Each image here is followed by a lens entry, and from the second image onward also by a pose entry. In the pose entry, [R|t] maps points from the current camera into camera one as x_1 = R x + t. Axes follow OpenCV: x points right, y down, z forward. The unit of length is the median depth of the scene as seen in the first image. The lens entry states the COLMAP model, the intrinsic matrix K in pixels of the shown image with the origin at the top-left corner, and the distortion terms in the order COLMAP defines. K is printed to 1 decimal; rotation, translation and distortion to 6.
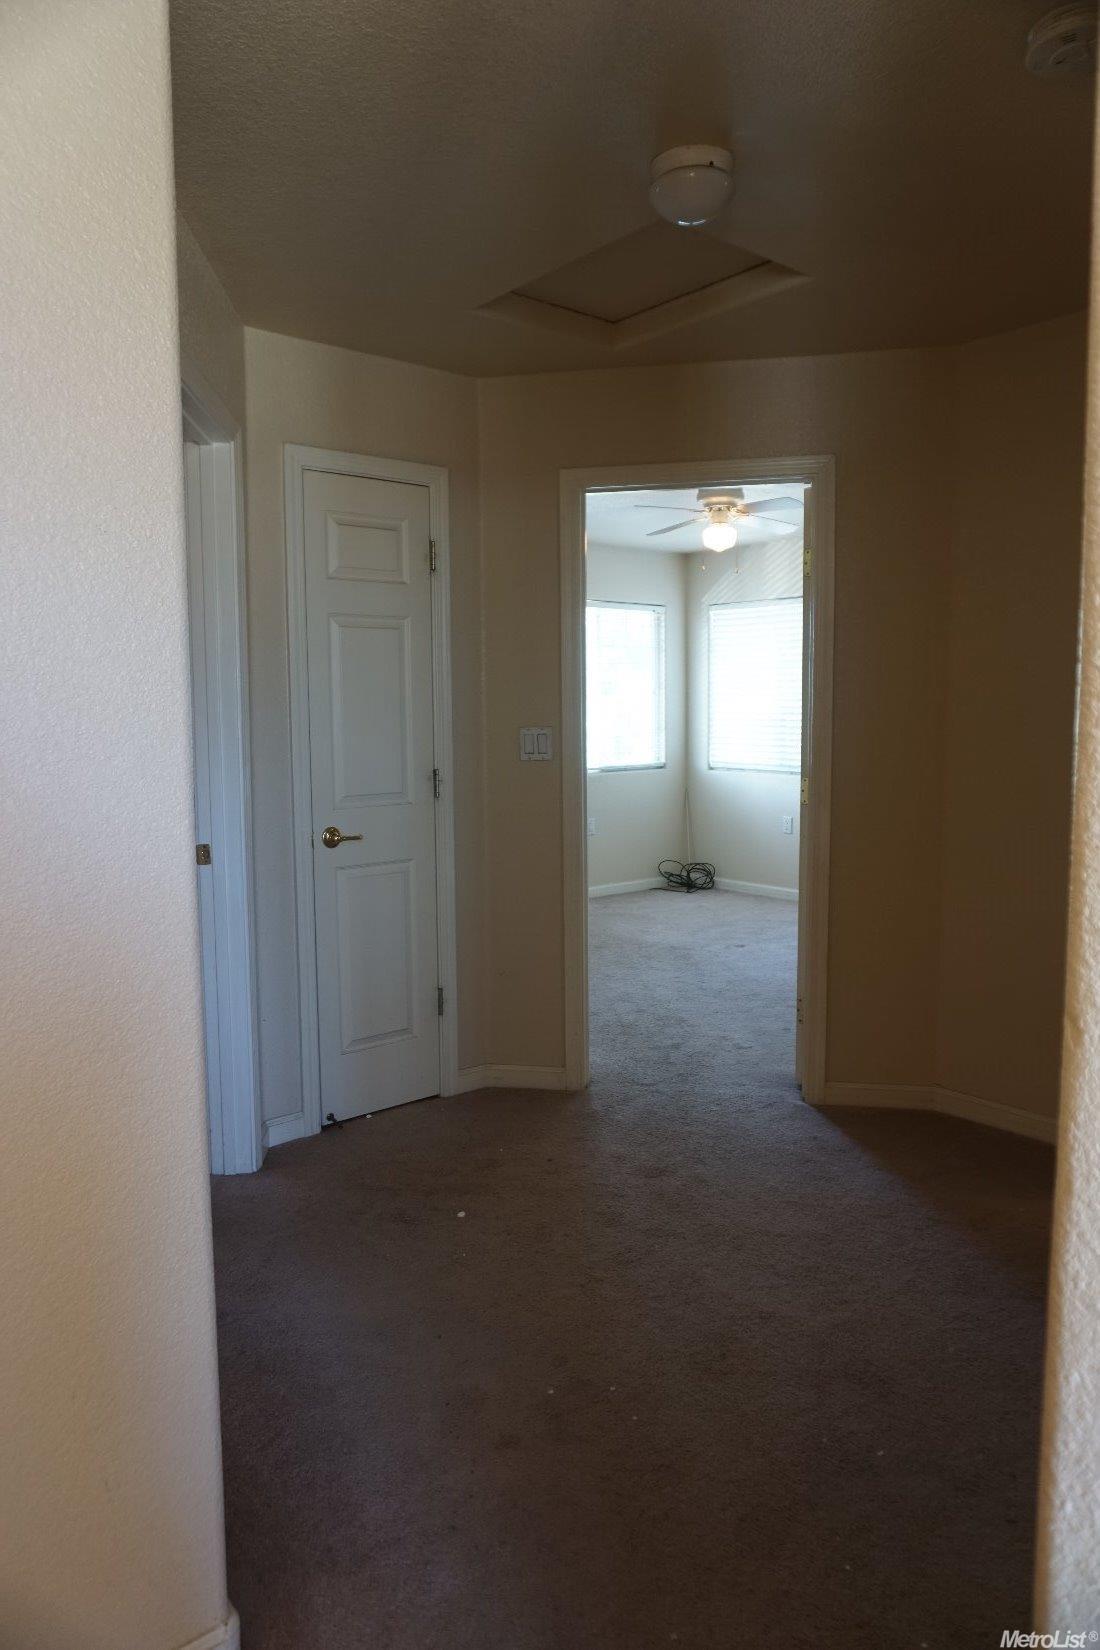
lens RADIAL K [[1099.2, 0, 550.0], [0, 1099.2, 825.0], [0, 0, 1]] dist [-0.052838, 0.033676]
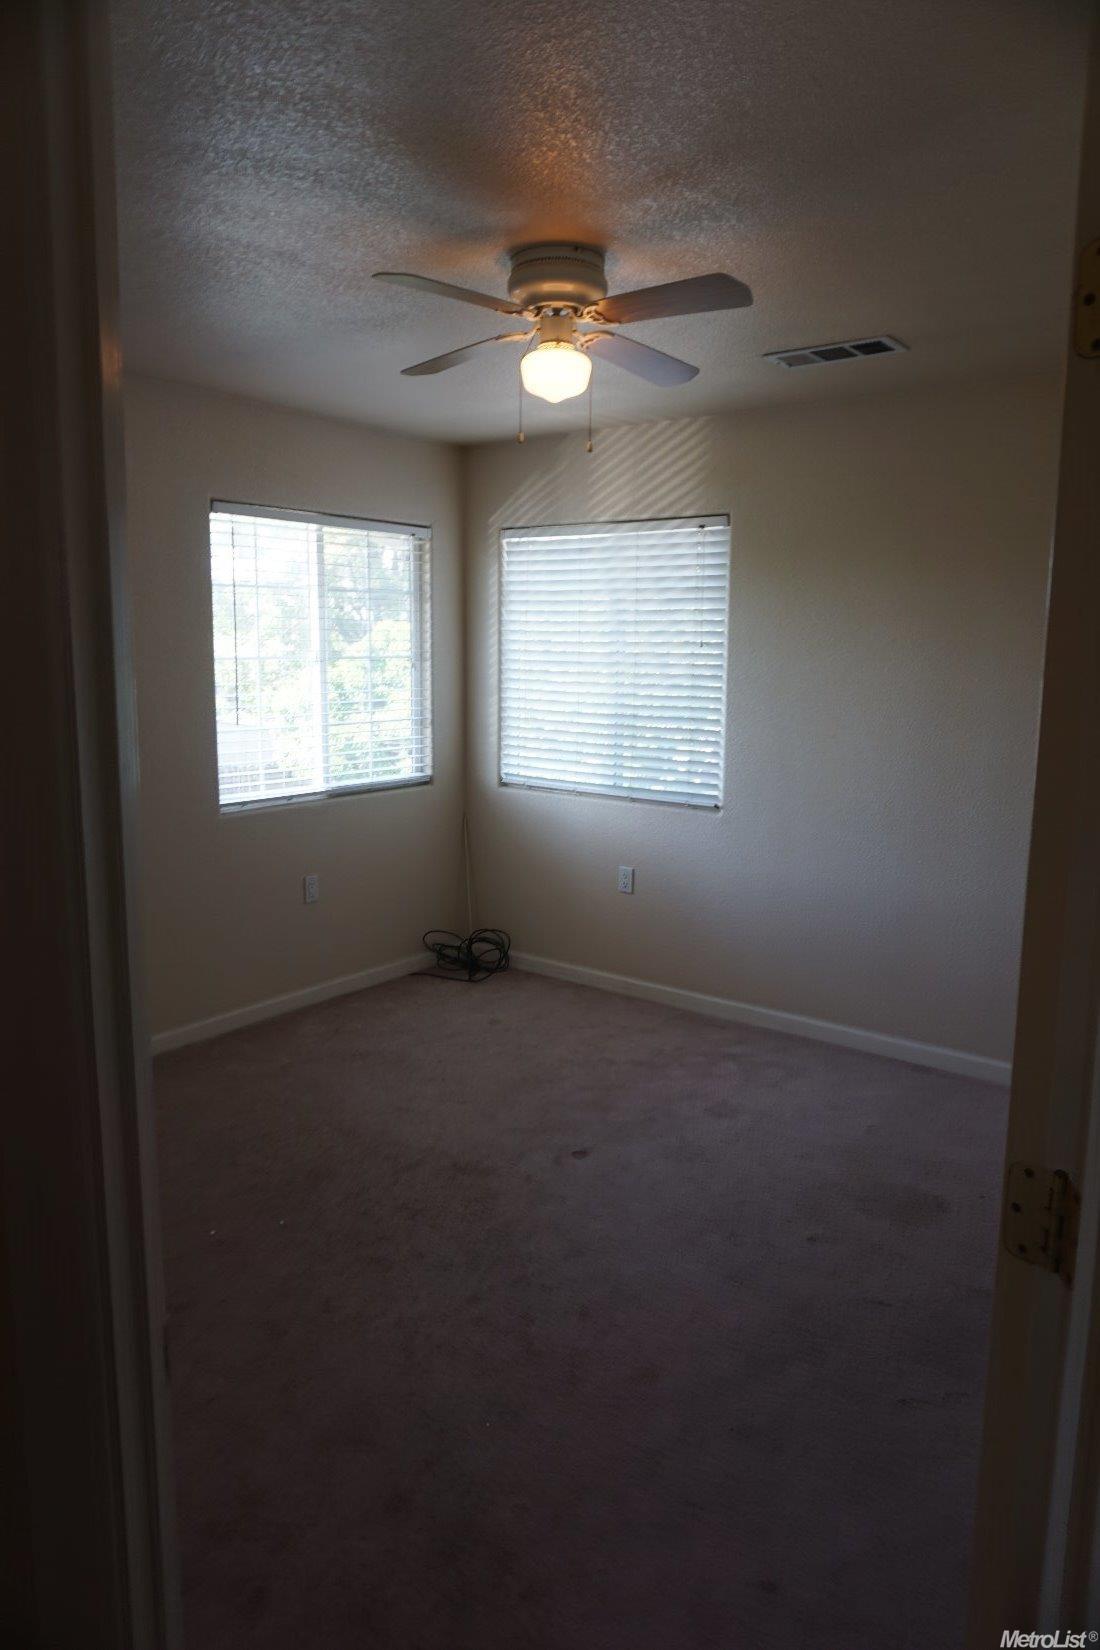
lens RADIAL K [[1099.2, 0, 550.0], [0, 1099.2, 825.0], [0, 0, 1]] dist [-0.052838, 0.033676]
pose [[0.975703, -0.016715, 0.218457, 0.031817], [0.004395, 0.998378, 0.056761, -0.065147], [-0.219051, -0.054422, 0.974194, 0.365556]]
